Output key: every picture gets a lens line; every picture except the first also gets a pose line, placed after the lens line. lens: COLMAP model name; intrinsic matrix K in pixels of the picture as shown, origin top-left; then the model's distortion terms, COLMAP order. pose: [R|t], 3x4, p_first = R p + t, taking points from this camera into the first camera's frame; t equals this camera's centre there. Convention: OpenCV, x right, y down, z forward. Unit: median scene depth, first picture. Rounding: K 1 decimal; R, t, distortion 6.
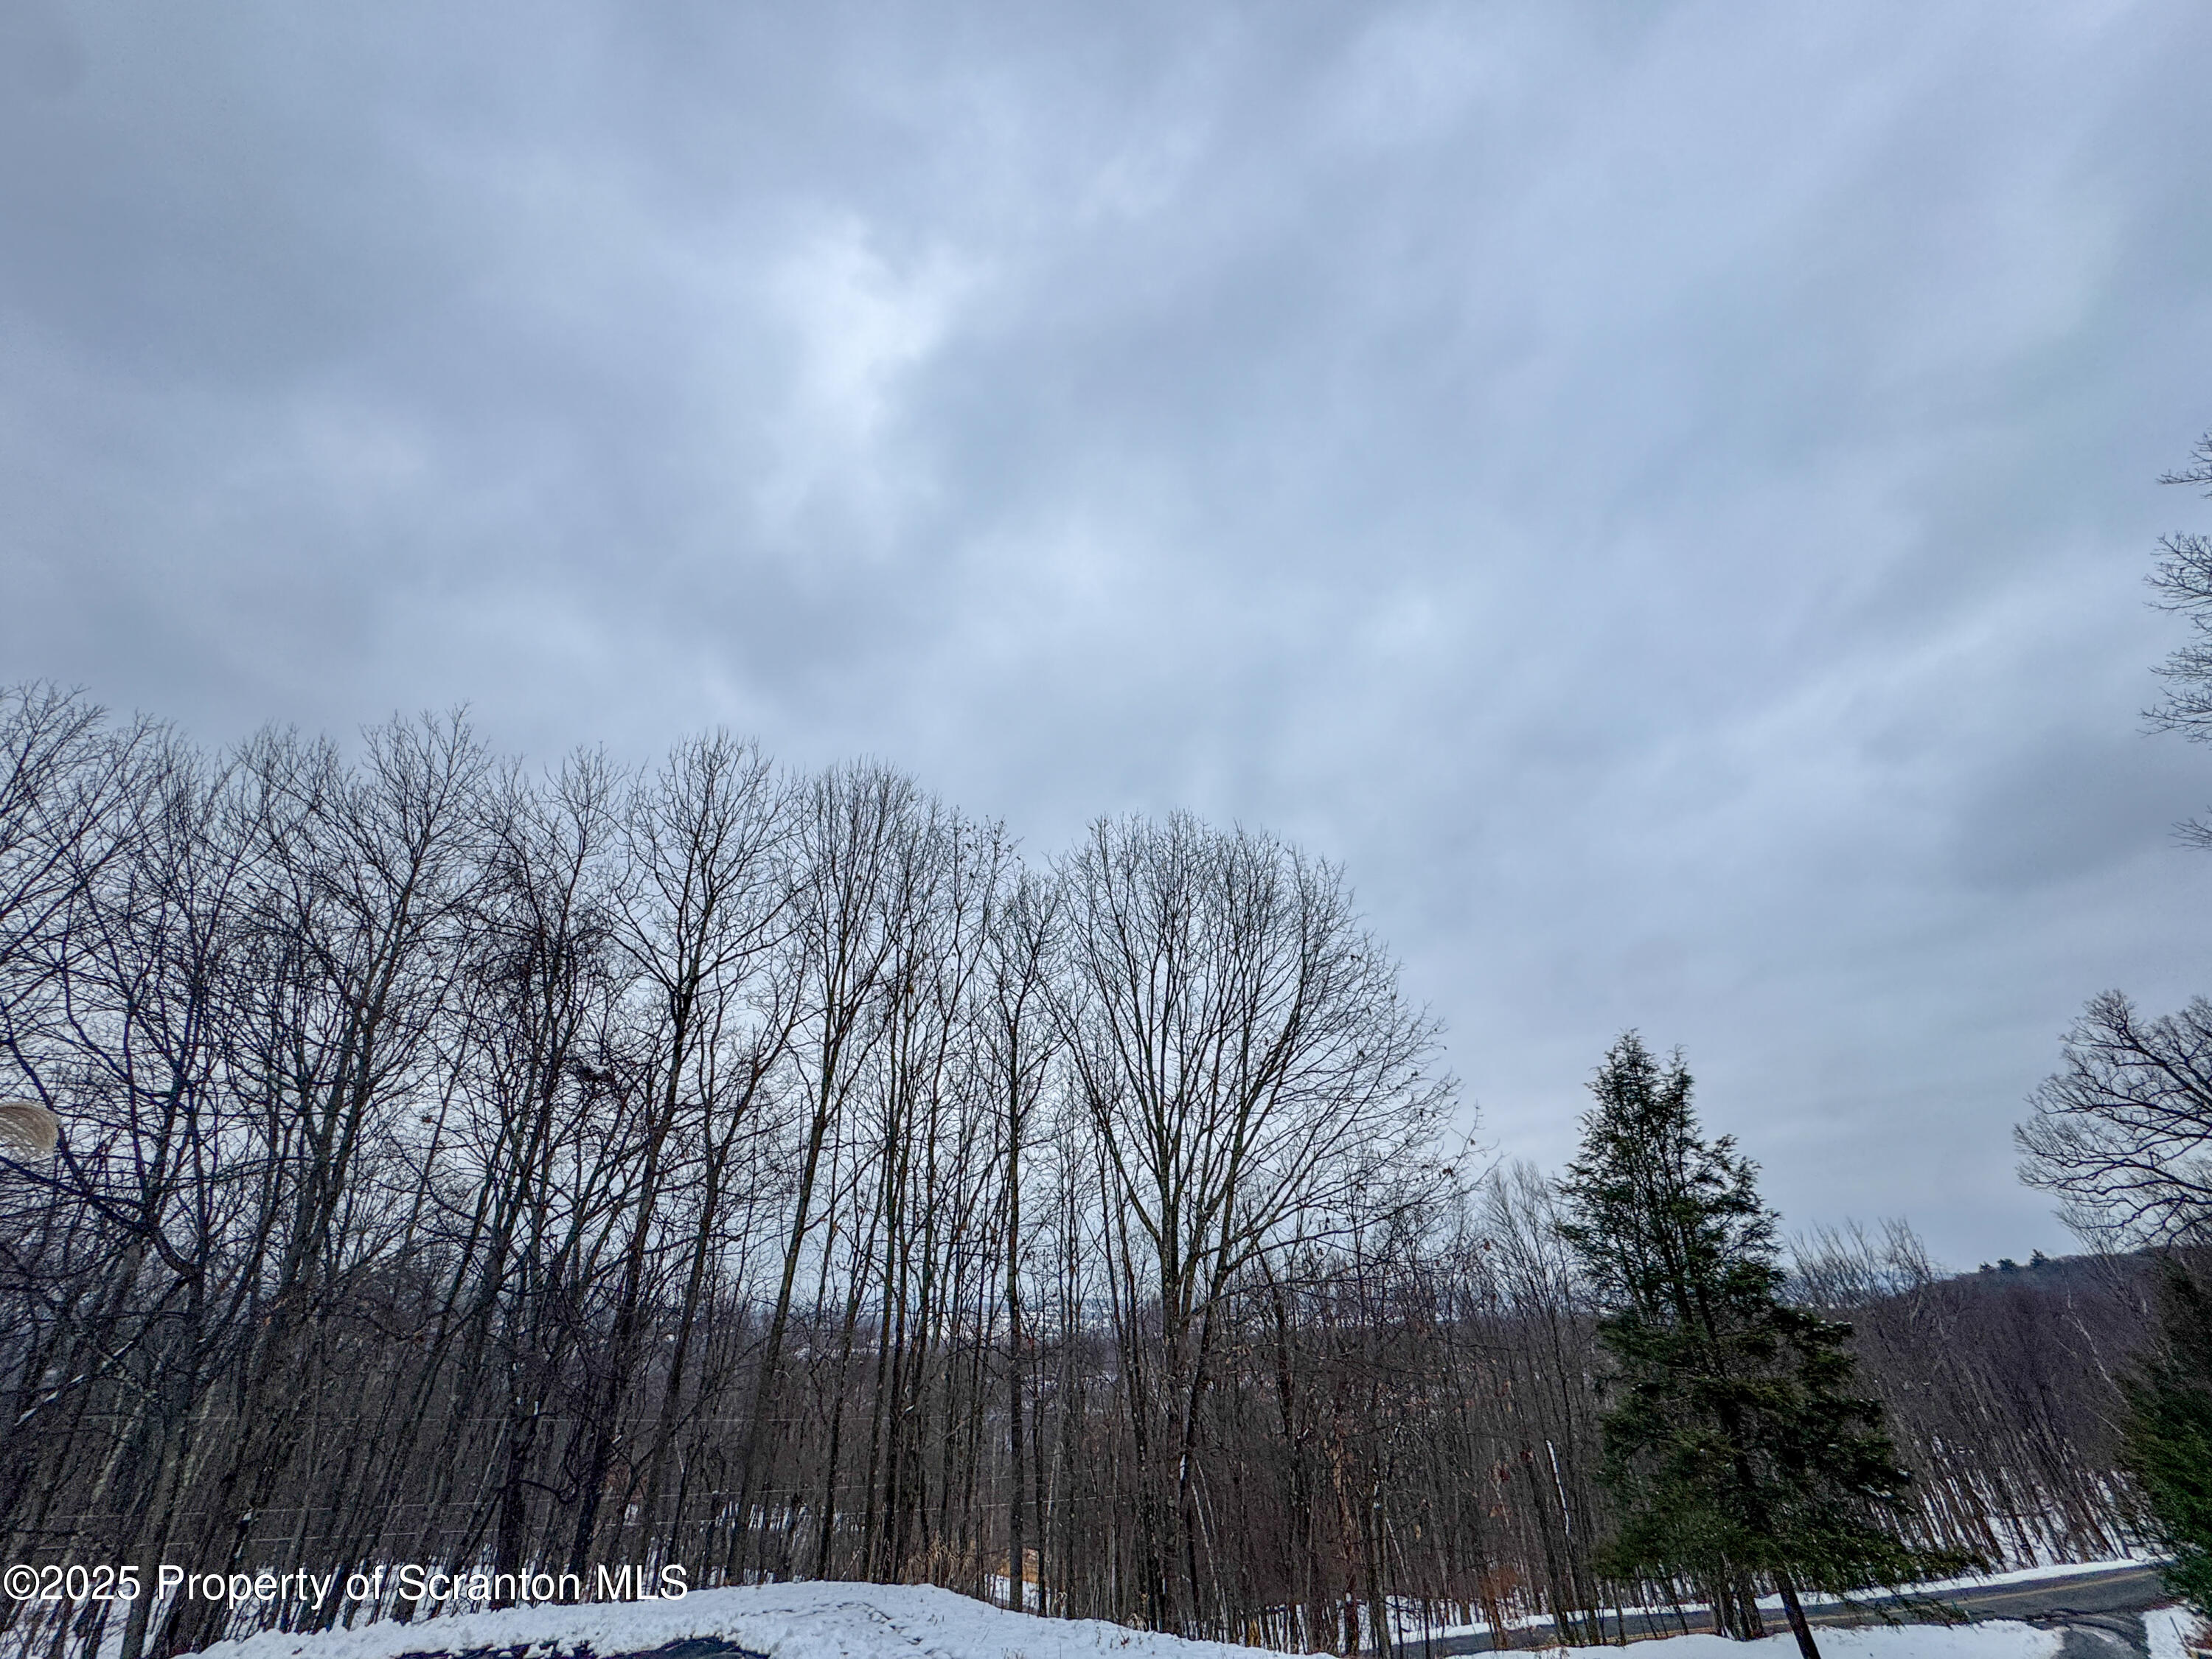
lens RADIAL K [[885.0, 0, 1107.6], [0, 885.0, 825.7], [0, 0, 1]] dist [-0.011081, 0.003714]
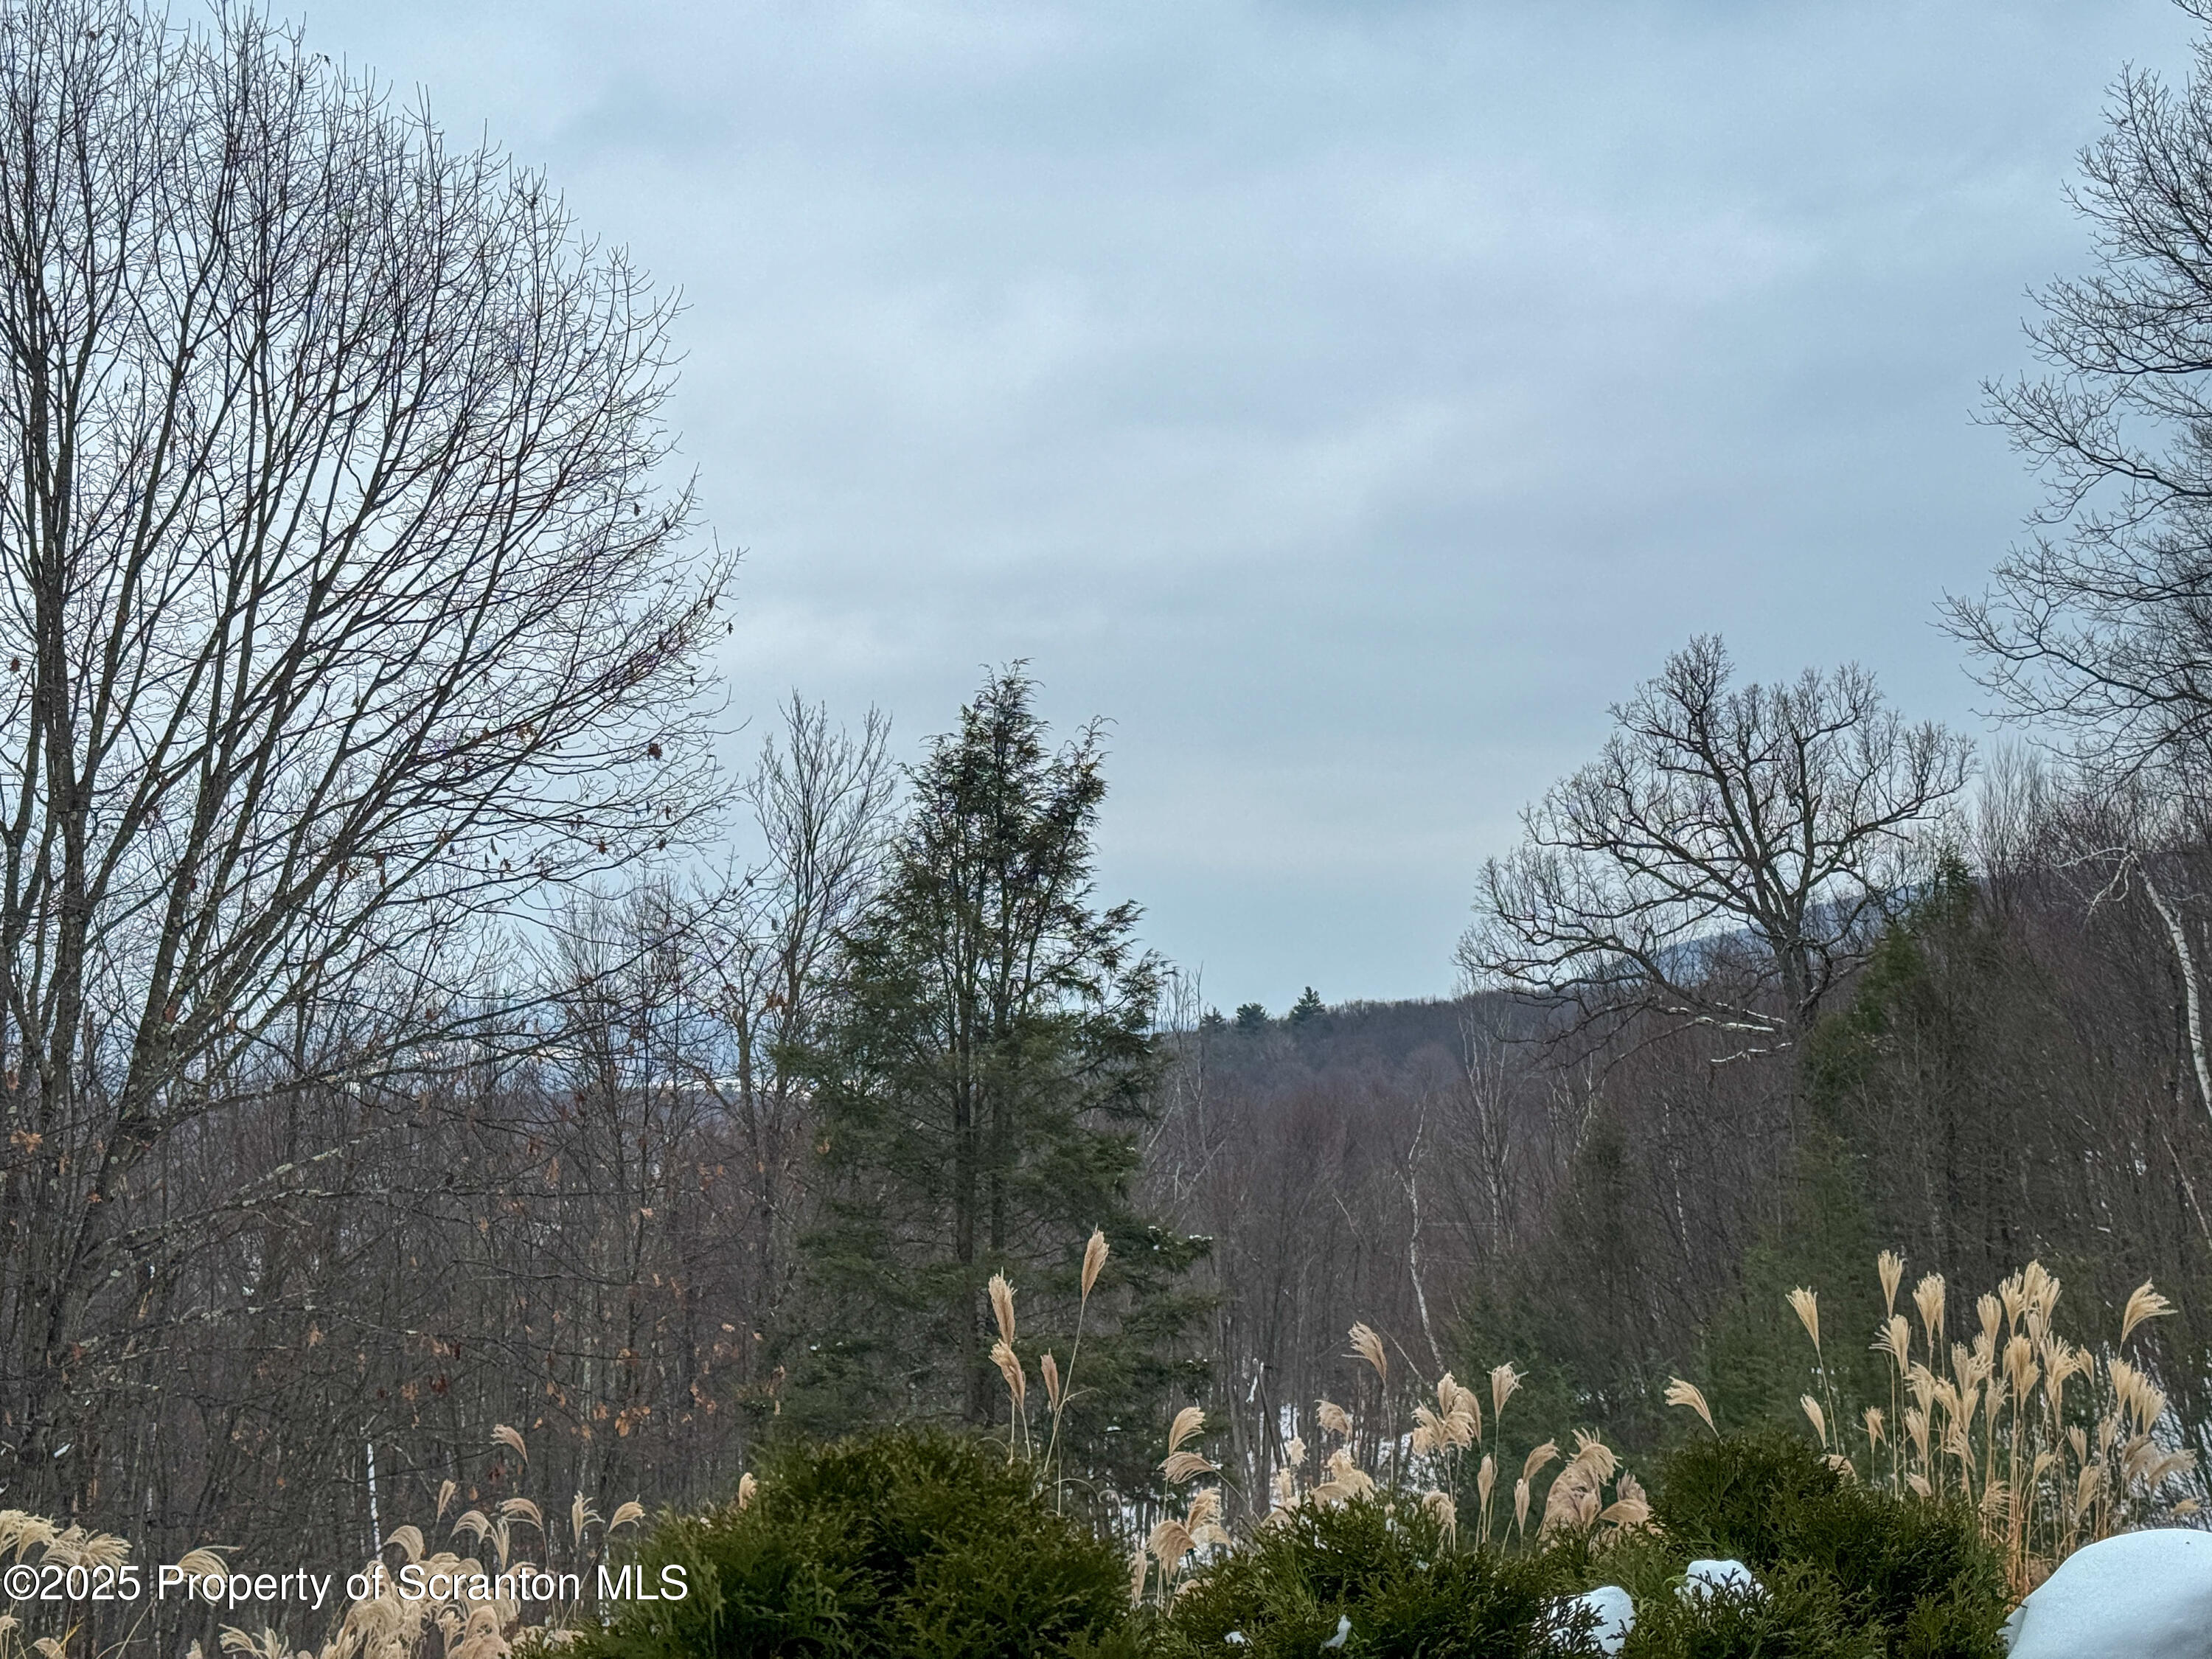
lens RADIAL K [[3029.5, 0, 1084.2], [0, 3029.5, 829.6], [0, 0, 1]] dist [0.029781, 0.000000]
pose [[0.772489, 0.073511, 0.630758, -0.388099], [-0.325178, 0.898961, 0.293476, -0.174529], [-0.545453, -0.431816, 0.718342, -0.187614]]
